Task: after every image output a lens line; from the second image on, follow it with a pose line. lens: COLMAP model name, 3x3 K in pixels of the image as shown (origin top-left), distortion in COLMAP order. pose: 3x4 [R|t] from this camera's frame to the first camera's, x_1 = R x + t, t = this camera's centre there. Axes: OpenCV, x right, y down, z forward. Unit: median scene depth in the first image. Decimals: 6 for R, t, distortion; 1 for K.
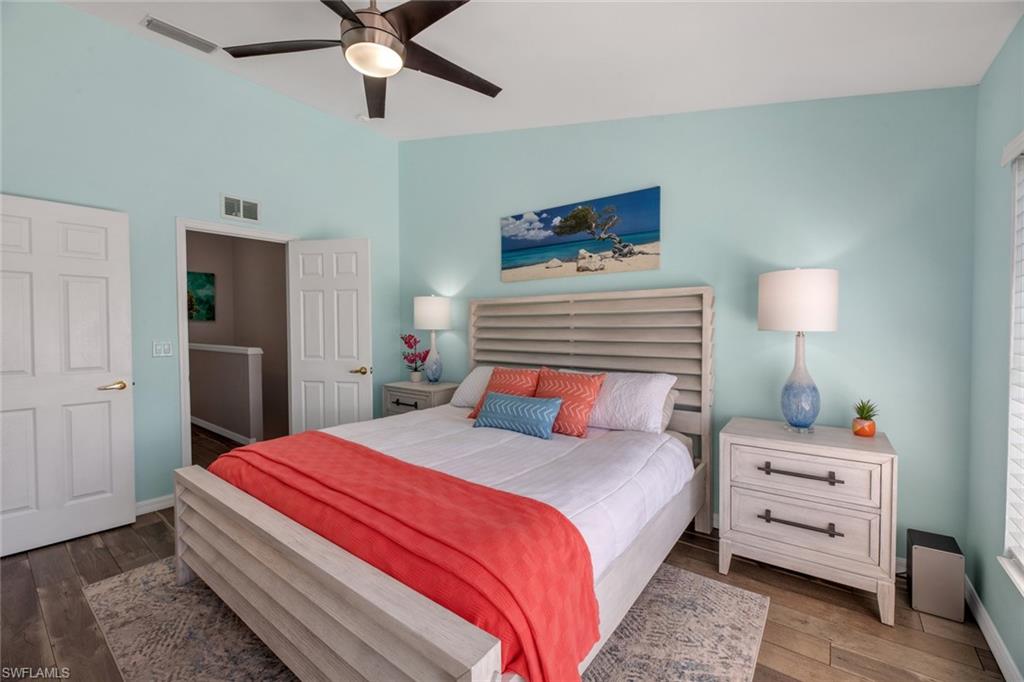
lens RADIAL K [[421.2, 0, 506.2], [0, 421.2, 336.9], [0, 0, 1]] dist [0.003846, -0.003357]
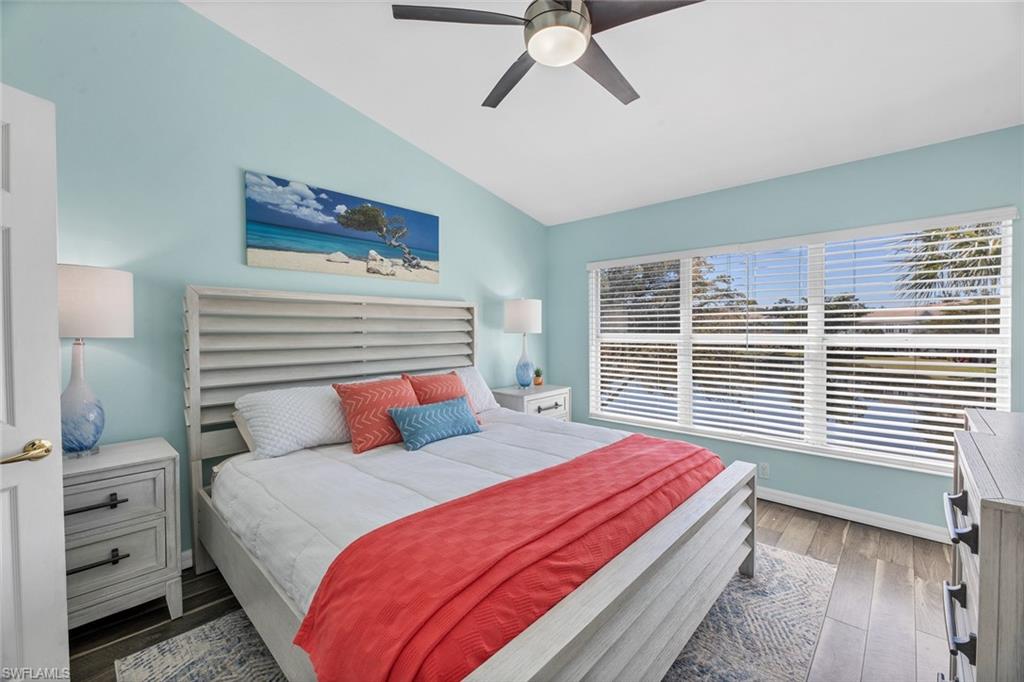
lens RADIAL K [[421.2, 0, 506.7], [0, 421.2, 338.2], [0, 0, 1]] dist [0.003846, -0.003357]
pose [[0.093923, -0.014064, 0.995480, -0.750392], [0.033386, 0.999382, 0.010970, -0.009392], [-0.995020, 0.032205, 0.094334, 0.620508]]
